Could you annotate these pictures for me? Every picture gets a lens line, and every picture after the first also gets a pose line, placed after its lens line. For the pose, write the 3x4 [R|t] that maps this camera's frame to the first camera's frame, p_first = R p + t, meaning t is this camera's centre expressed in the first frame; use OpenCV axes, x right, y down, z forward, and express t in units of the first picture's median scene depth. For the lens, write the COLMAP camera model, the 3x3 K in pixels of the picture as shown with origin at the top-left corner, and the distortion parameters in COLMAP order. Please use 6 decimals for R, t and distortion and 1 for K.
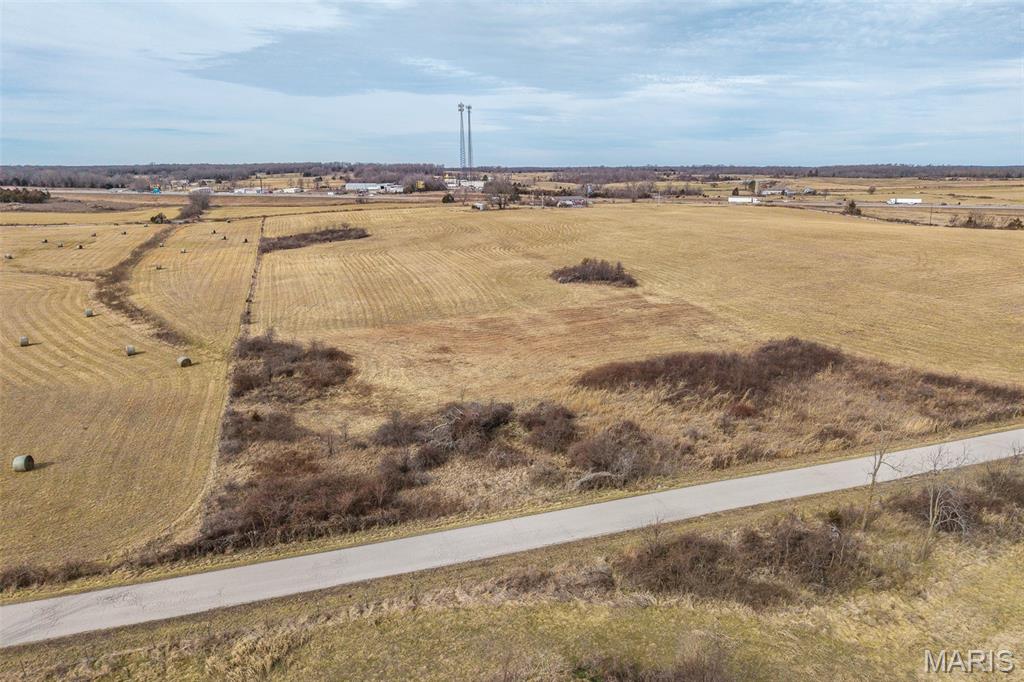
lens RADIAL K [[684.3, 0, 513.2], [0, 684.3, 343.1], [0, 0, 1]] dist [0.030048, -0.033155]
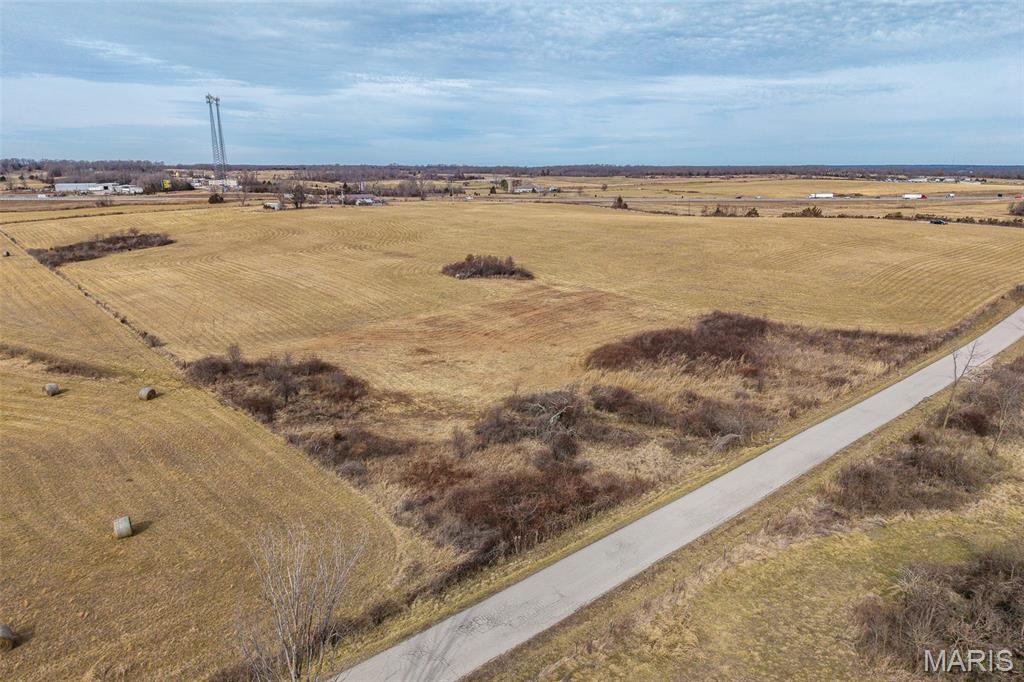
lens RADIAL K [[684.3, 0, 513.2], [0, 684.3, 343.1], [0, 0, 1]] dist [0.030048, -0.033155]
pose [[0.924271, -0.093226, 0.370178, -0.255000], [0.092797, 0.995504, 0.019011, -0.006046], [-0.370286, 0.016780, 0.928766, 0.034864]]
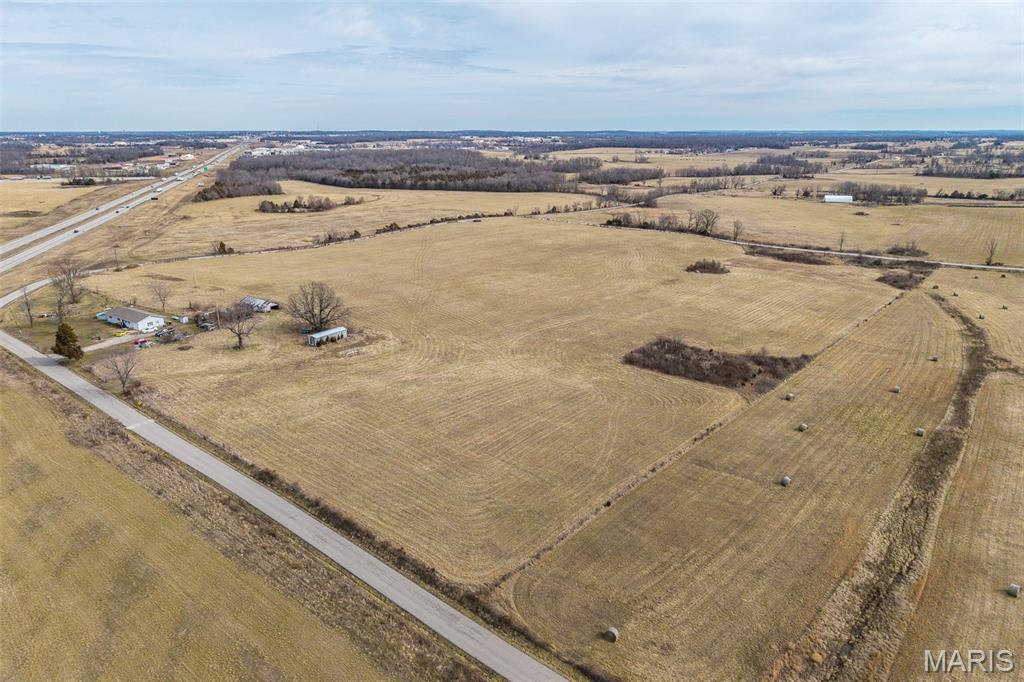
lens RADIAL K [[684.3, 0, 513.2], [0, 684.3, 343.1], [0, 0, 1]] dist [0.030048, -0.033155]
pose [[-0.520866, -0.248916, 0.816541, -1.337278], [0.214188, 0.887833, 0.407278, -0.891709], [-0.826330, 0.387031, -0.409128, 2.534846]]
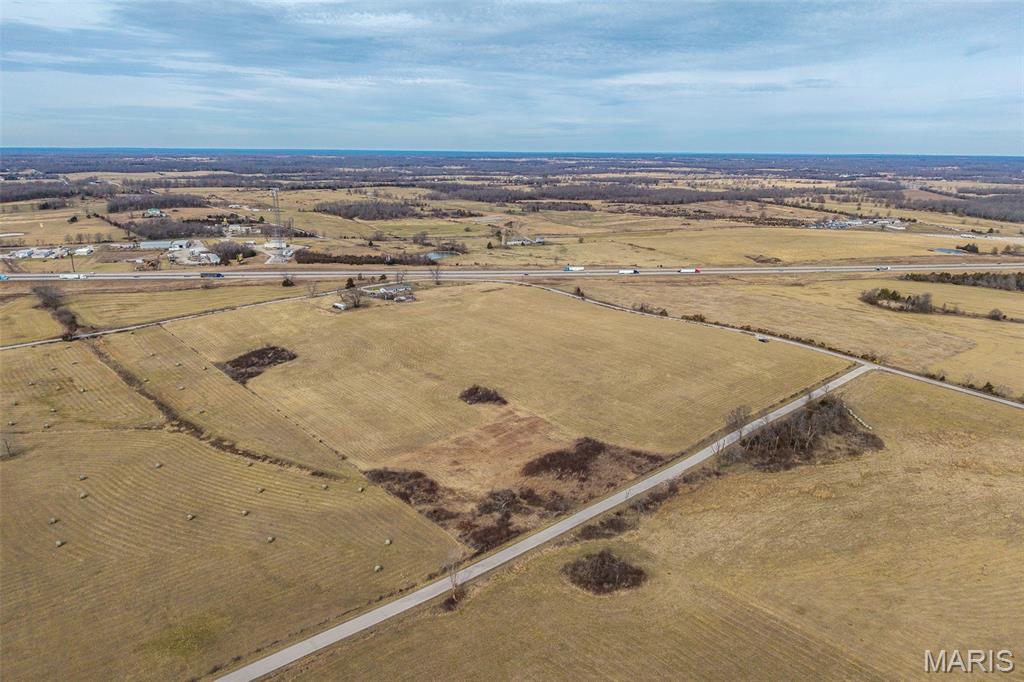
lens RADIAL K [[683.0, 0, 513.2], [0, 683.0, 340.5], [0, 0, 1]] dist [0.040106, -0.050573]
pose [[0.923053, -0.091903, 0.373533, -0.566999], [0.082273, 0.995738, 0.041680, -0.366977], [-0.375771, -0.007742, 0.926680, -0.935632]]
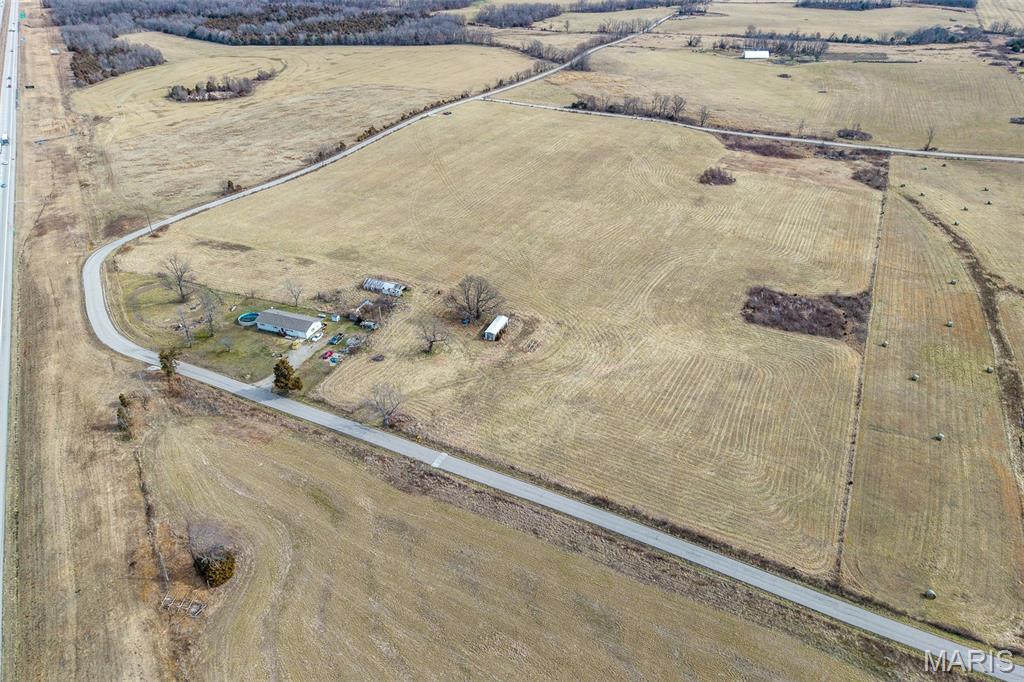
lens RADIAL K [[684.3, 0, 513.2], [0, 684.3, 343.1], [0, 0, 1]] dist [0.030048, -0.033155]
pose [[-0.704994, -0.371632, 0.604047, -0.997208], [0.180972, 0.729253, 0.659878, -1.354744], [-0.685735, 0.574526, -0.446864, 2.915675]]
